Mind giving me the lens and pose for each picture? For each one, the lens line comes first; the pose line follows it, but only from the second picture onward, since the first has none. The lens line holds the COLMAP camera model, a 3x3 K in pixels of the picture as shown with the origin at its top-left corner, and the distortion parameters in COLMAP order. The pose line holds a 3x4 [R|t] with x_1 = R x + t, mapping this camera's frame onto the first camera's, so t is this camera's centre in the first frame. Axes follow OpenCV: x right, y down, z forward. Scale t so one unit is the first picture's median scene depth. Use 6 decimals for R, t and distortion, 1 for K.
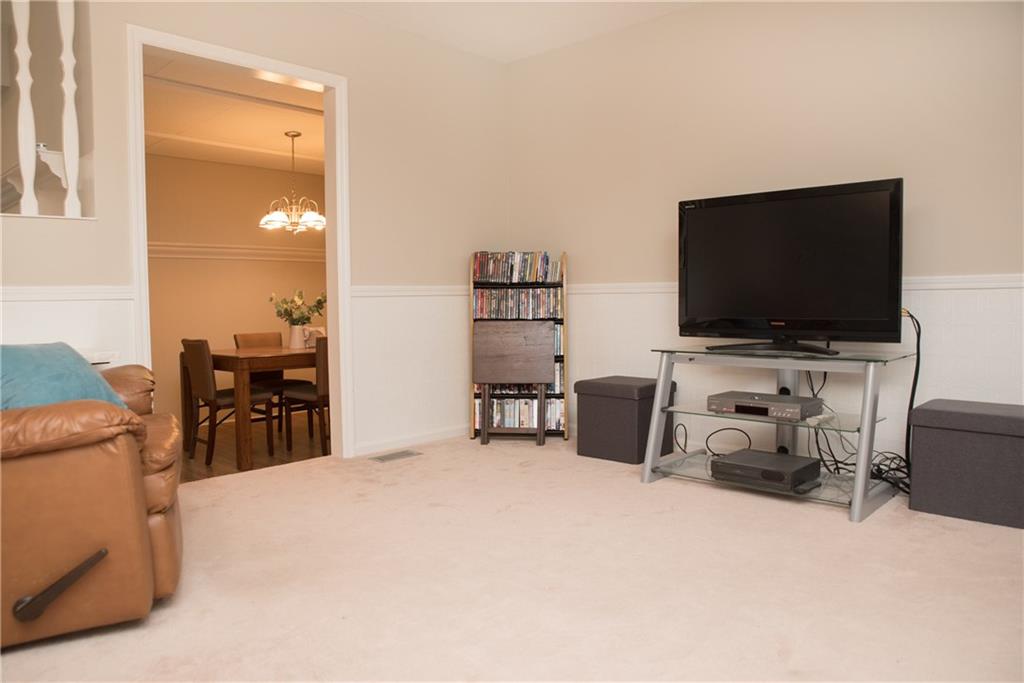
lens RADIAL K [[695.1, 0, 518.2], [0, 695.1, 345.8], [0, 0, 1]] dist [-0.136517, 0.098815]
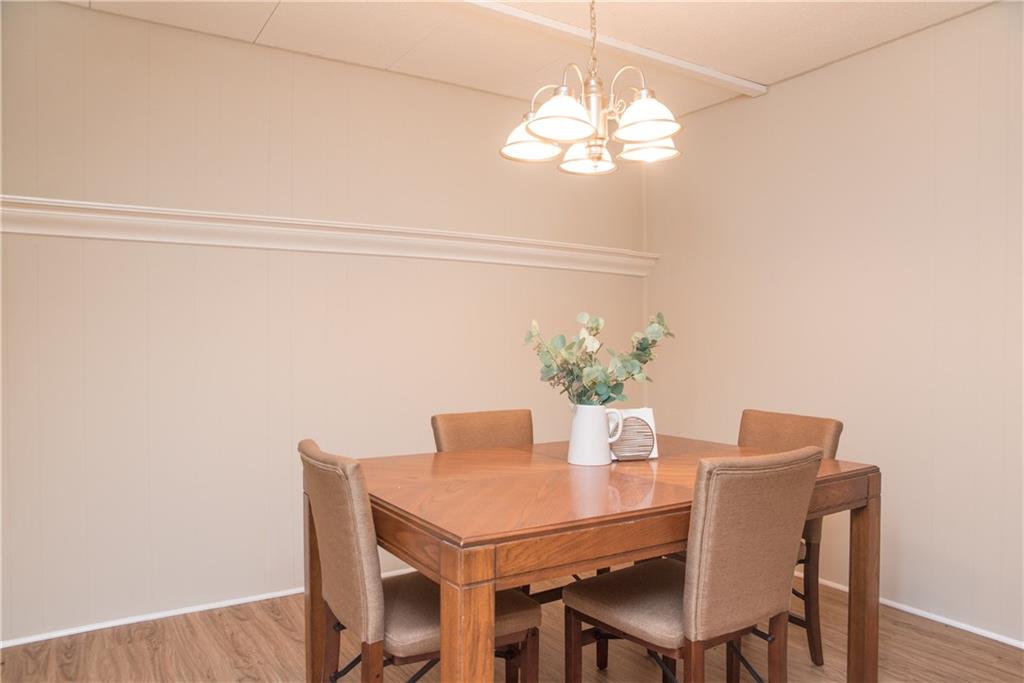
lens RADIAL K [[695.1, 0, 518.2], [0, 695.1, 345.8], [0, 0, 1]] dist [-0.136517, 0.098815]
pose [[0.969228, 0.011892, -0.245876, -0.266515], [-0.024127, 0.998612, -0.046810, -0.043412], [0.244978, 0.051302, 0.968170, 0.608189]]
